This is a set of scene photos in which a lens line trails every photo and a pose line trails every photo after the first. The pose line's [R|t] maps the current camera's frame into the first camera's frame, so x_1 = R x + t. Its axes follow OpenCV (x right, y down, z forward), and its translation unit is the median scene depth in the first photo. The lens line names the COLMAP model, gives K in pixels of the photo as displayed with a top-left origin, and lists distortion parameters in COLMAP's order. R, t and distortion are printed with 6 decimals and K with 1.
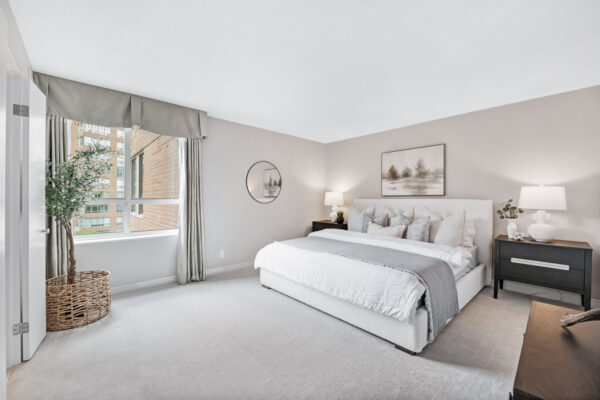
lens RADIAL K [[248.0, 0, 293.0], [0, 248.0, 204.4], [0, 0, 1]] dist [-0.002169, -0.000030]
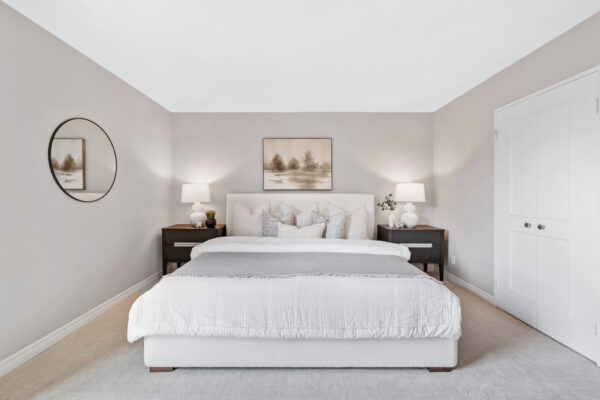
lens RADIAL K [[268.1, 0, 300.0], [0, 268.1, 200.0], [0, 0, 1]] dist [0.000826, 0.000147]
pose [[0.664315, -0.017918, 0.747238, -0.276676], [0.016782, 0.999818, 0.009055, -0.007622], [-0.747264, 0.006524, 0.664495, 0.371340]]
